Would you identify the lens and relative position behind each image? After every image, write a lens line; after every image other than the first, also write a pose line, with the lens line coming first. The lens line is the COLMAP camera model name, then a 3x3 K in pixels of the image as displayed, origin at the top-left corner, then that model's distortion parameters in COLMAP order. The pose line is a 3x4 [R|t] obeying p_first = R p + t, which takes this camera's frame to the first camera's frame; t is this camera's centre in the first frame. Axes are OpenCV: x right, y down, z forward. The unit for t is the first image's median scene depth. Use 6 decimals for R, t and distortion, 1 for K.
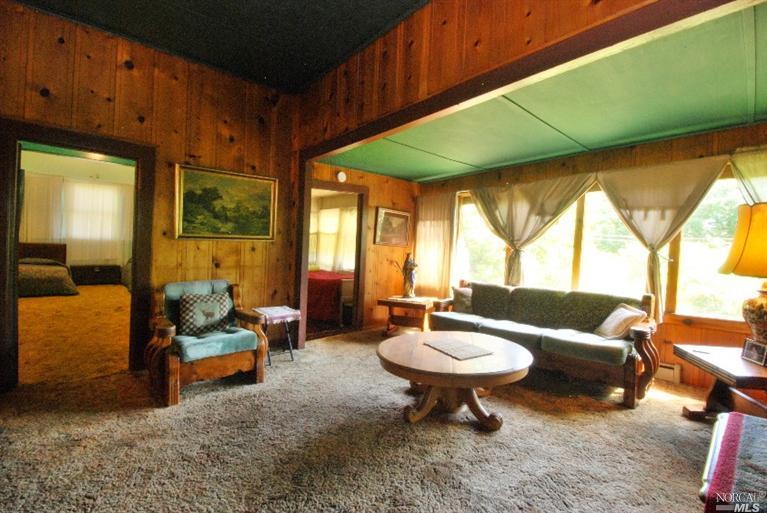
lens RADIAL K [[341.4, 0, 383.2], [0, 341.4, 241.6], [0, 0, 1]] dist [0.014314, -0.017599]
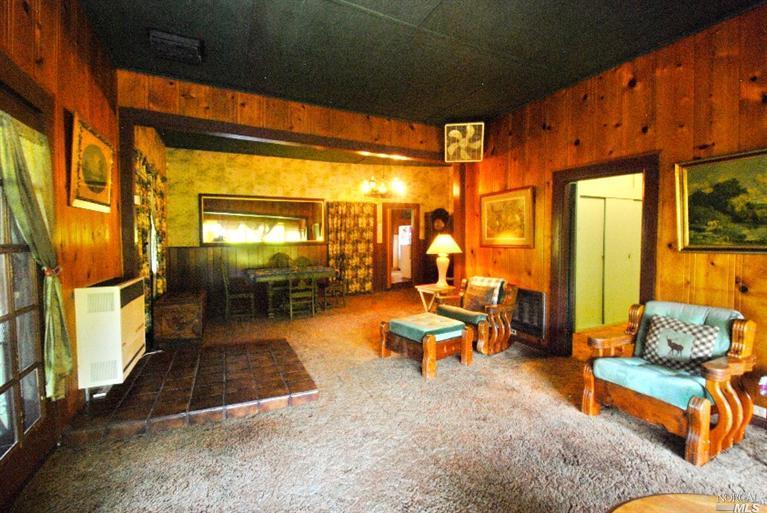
lens RADIAL K [[341.4, 0, 383.2], [0, 341.4, 241.6], [0, 0, 1]] dist [0.014314, -0.017599]
pose [[-0.289430, -0.033002, -0.956630, 0.446978], [-0.012419, 0.999451, -0.030722, 0.002866], [0.957119, 0.002989, -0.289681, 0.577799]]
